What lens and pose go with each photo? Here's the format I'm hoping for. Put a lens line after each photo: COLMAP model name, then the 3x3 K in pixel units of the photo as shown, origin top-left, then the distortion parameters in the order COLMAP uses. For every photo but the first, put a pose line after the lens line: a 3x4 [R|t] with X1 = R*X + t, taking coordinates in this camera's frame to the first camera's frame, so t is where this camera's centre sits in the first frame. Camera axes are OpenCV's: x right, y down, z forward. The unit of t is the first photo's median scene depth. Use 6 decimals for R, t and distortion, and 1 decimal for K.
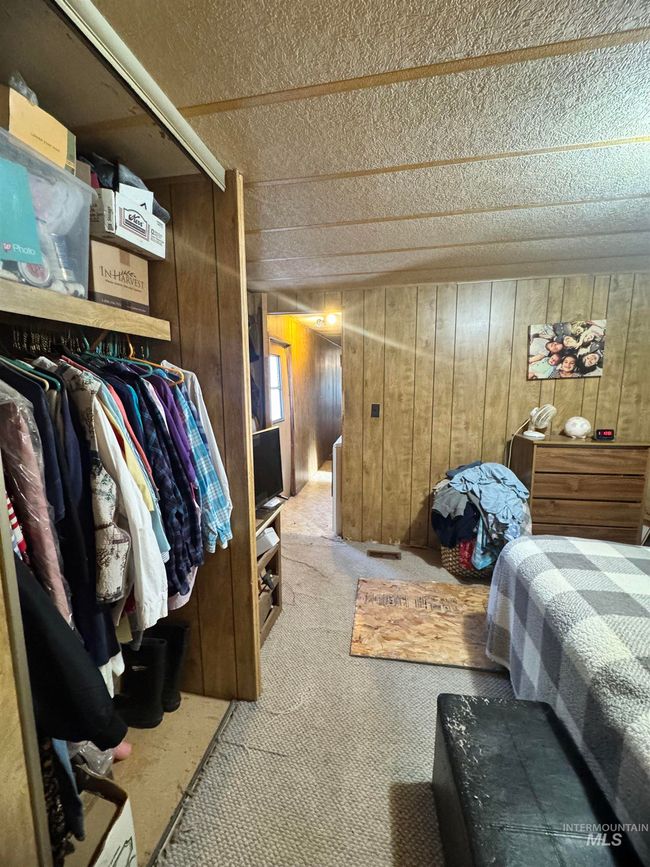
lens RADIAL K [[345.8, 0, 325.0], [0, 345.8, 433.5], [0, 0, 1]] dist [-0.000230, 0.000035]
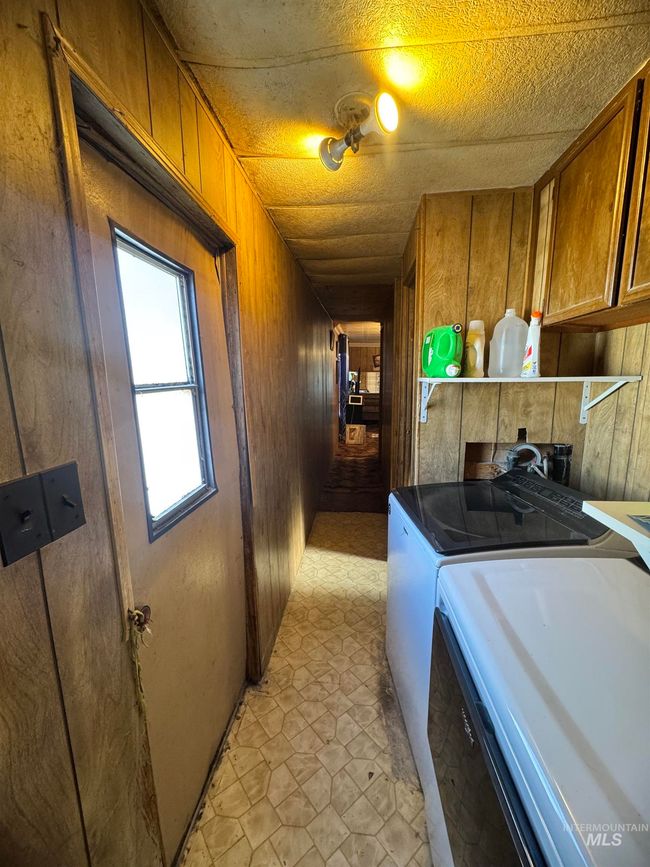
lens RADIAL K [[345.8, 0, 325.0], [0, 345.8, 433.5], [0, 0, 1]] dist [-0.000230, 0.000035]
pose [[0.995463, -0.016041, 0.093787, -0.047257], [0.013693, 0.999578, 0.025617, -0.088762], [-0.094158, -0.024217, 0.995263, 0.626171]]
